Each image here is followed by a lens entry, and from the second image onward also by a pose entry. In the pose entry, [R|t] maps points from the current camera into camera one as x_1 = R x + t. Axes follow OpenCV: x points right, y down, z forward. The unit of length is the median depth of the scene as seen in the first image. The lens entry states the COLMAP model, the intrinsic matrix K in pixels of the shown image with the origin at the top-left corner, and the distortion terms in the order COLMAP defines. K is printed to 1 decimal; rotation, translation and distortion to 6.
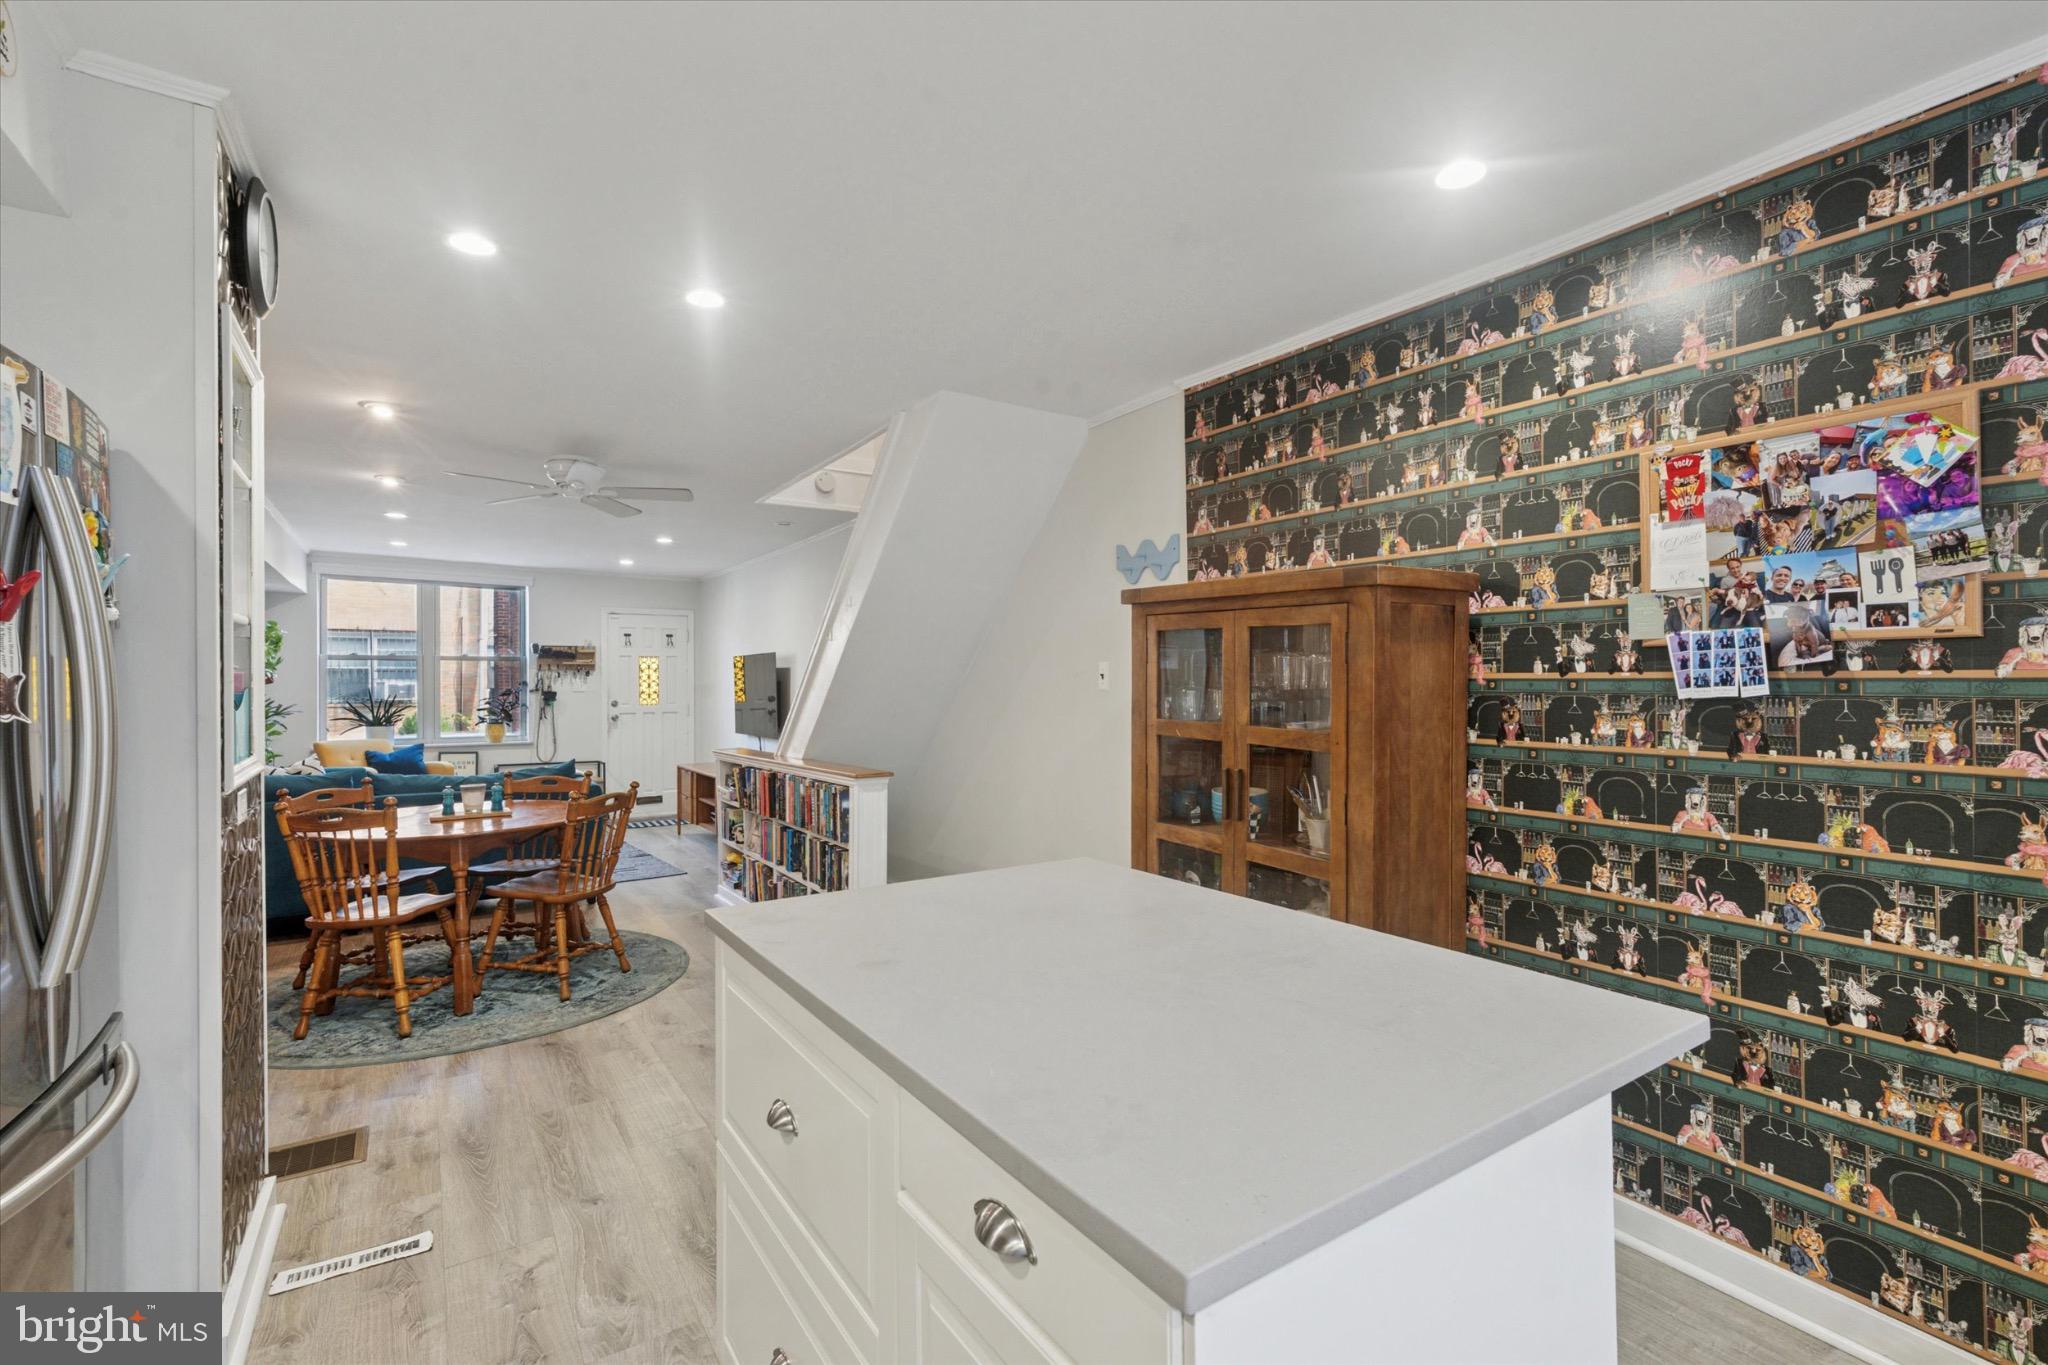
lens RADIAL K [[891.4, 0, 1032.1], [0, 891.4, 687.3], [0, 0, 1]] dist [0.001364, 0.000658]
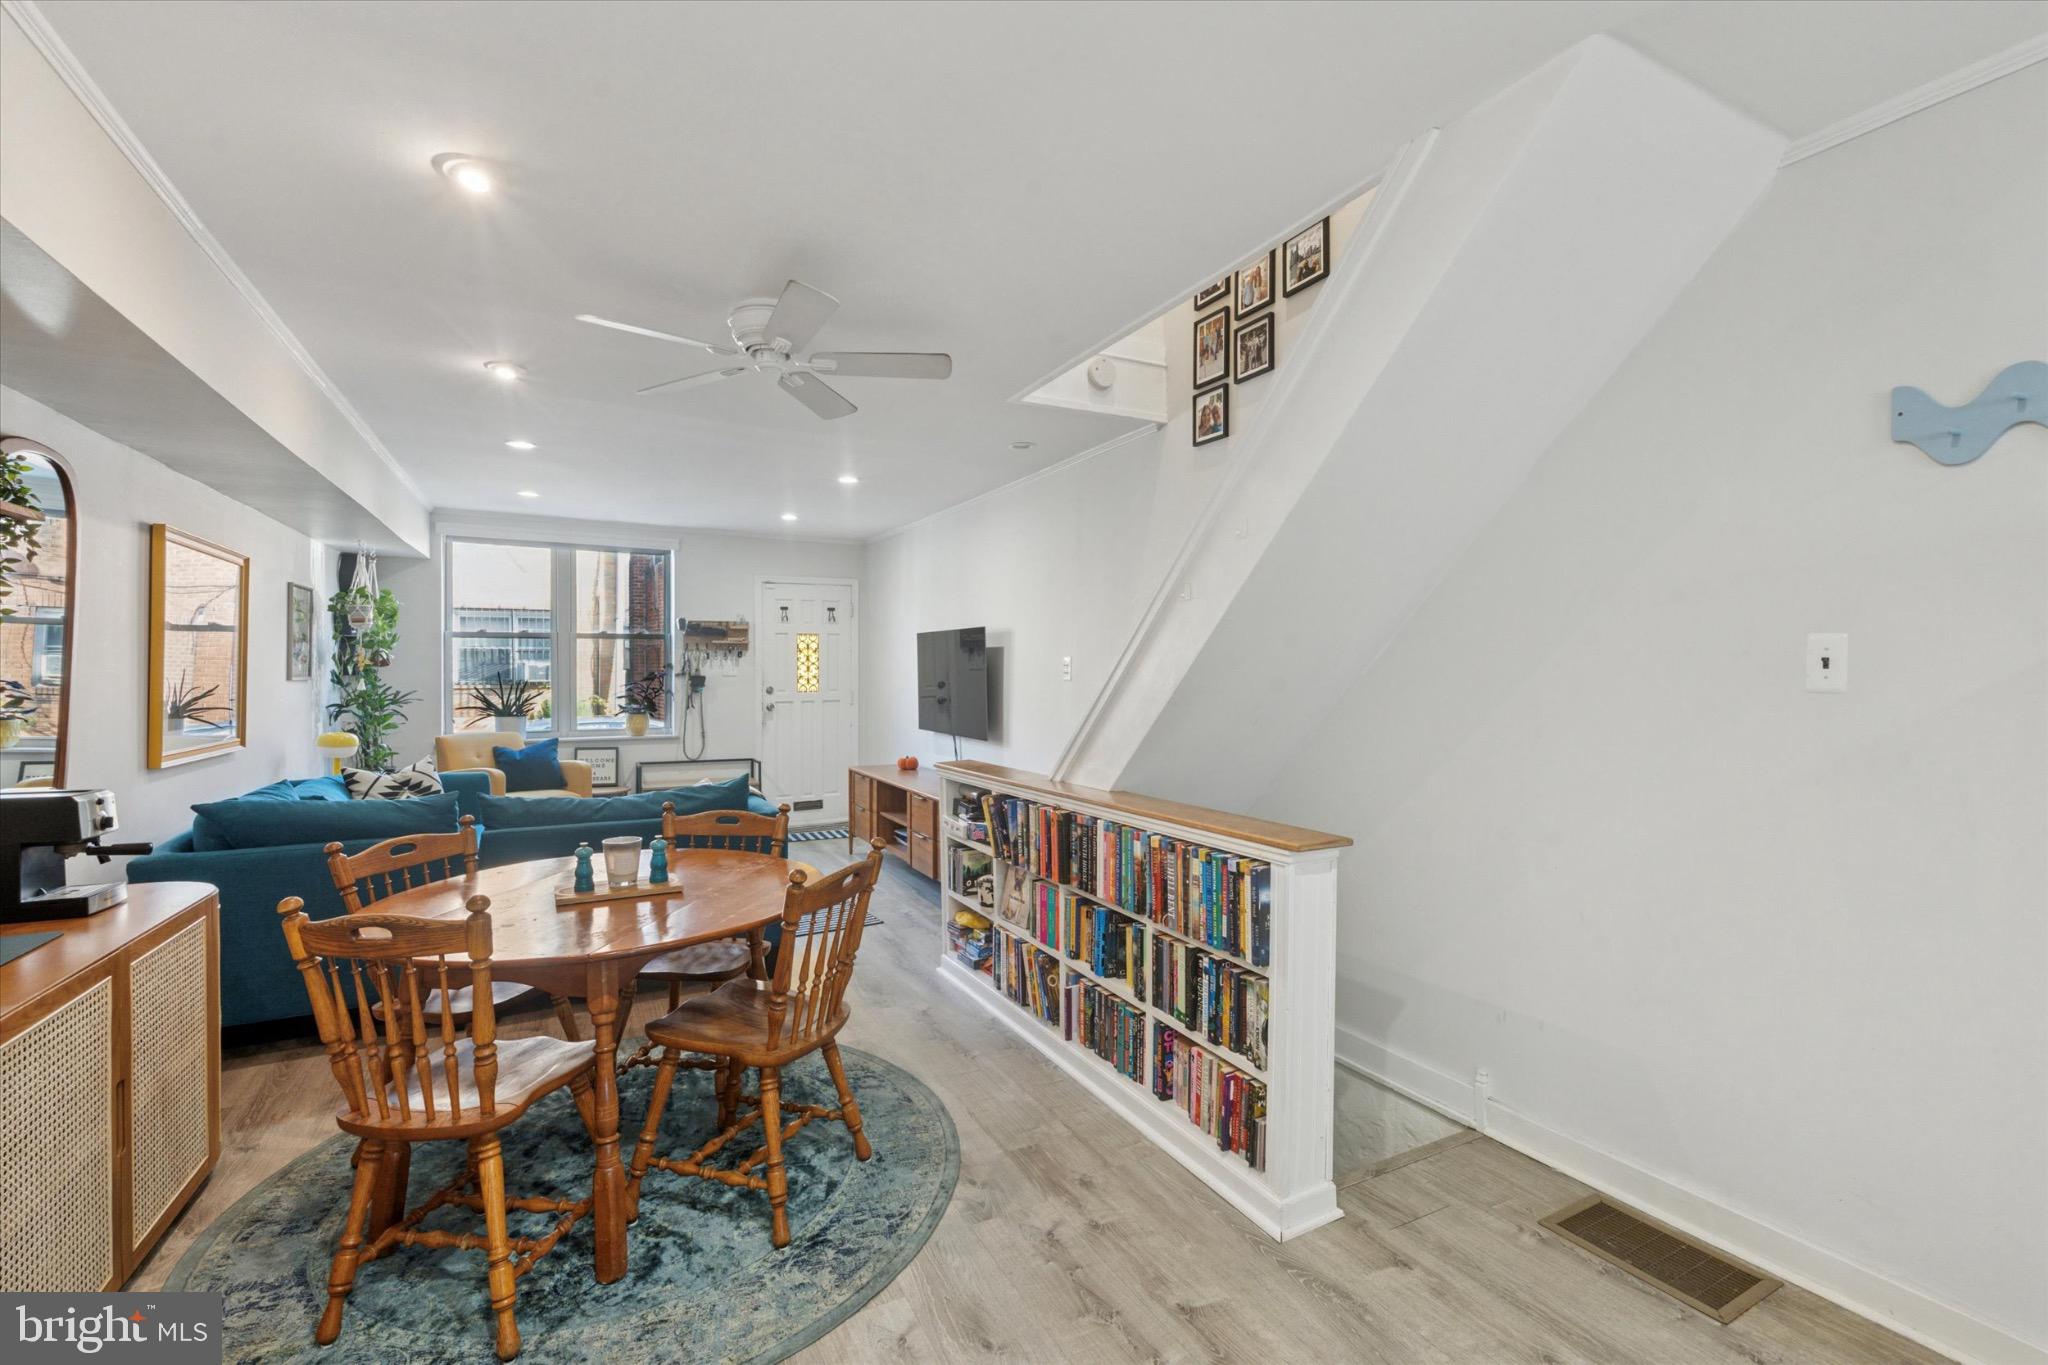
lens RADIAL K [[891.4, 0, 1018.8], [0, 891.4, 674.9], [0, 0, 1]] dist [0.001364, 0.000658]
pose [[0.991908, 0.003999, -0.126898, -0.160602], [-0.003087, 0.999968, 0.007379, -0.003819], [0.126923, -0.006928, 0.991888, 0.245720]]
